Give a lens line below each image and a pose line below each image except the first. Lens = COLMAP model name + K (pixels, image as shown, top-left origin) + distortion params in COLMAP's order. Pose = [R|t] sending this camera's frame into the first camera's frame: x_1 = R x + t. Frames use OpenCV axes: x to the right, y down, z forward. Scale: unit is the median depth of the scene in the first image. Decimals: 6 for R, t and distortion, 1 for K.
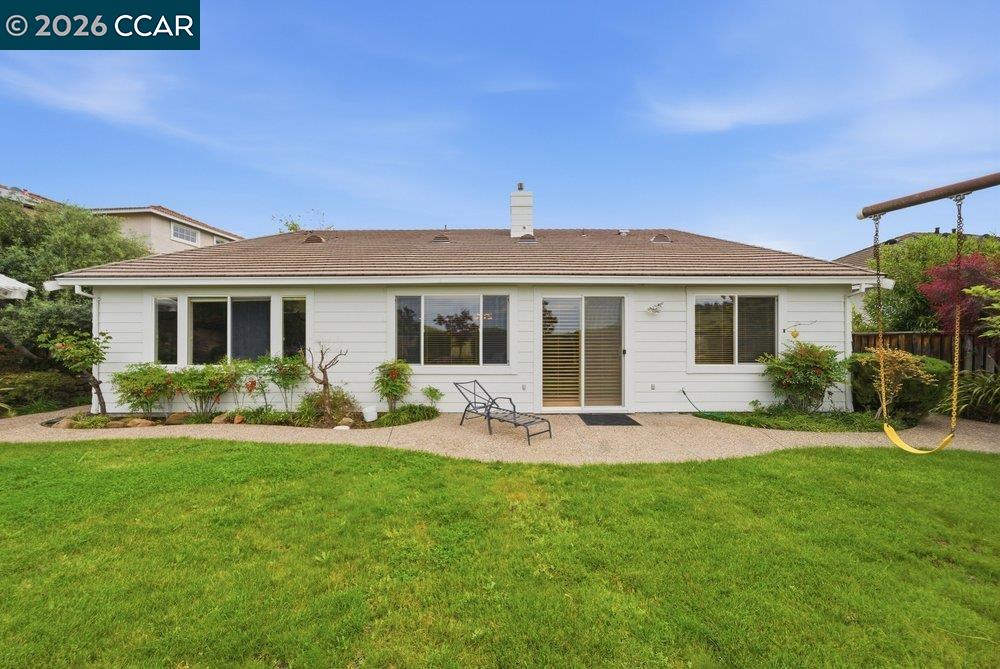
lens RADIAL K [[344.9, 0, 500.0], [0, 344.9, 334.5], [0, 0, 1]] dist [-0.000980, -0.000036]
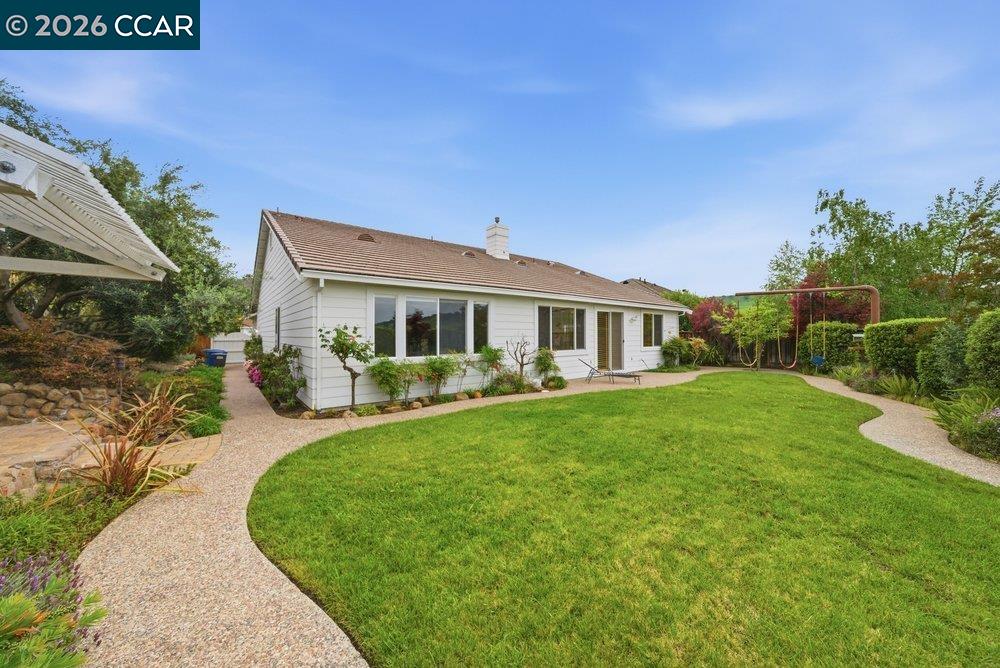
lens RADIAL K [[344.9, 0, 500.0], [0, 344.9, 334.0], [0, 0, 1]] dist [-0.000980, -0.000036]
pose [[0.786987, 0.001497, 0.616967, -1.356250], [-0.002514, 0.999997, 0.000780, 0.011814], [-0.616964, -0.002165, 0.786988, -0.077805]]
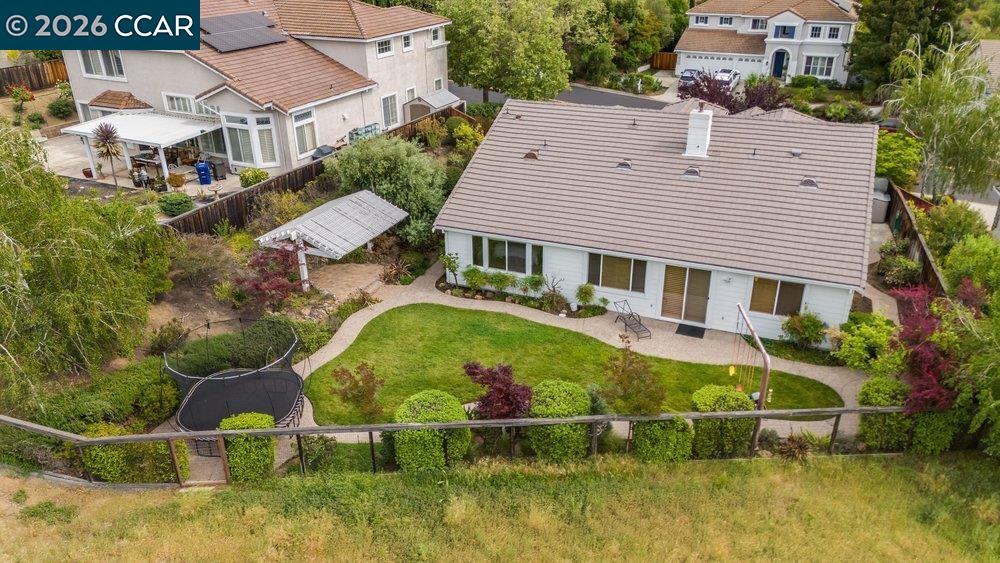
lens RADIAL K [[728.2, 0, 500.0], [0, 728.2, 281.5], [0, 0, 1]] dist [0.003075, 0.000505]
pose [[0.924303, 0.161963, -0.345588, 0.660490], [0.009752, 0.895173, 0.445613, -1.758828], [0.381534, -0.415251, 0.825832, -2.565800]]
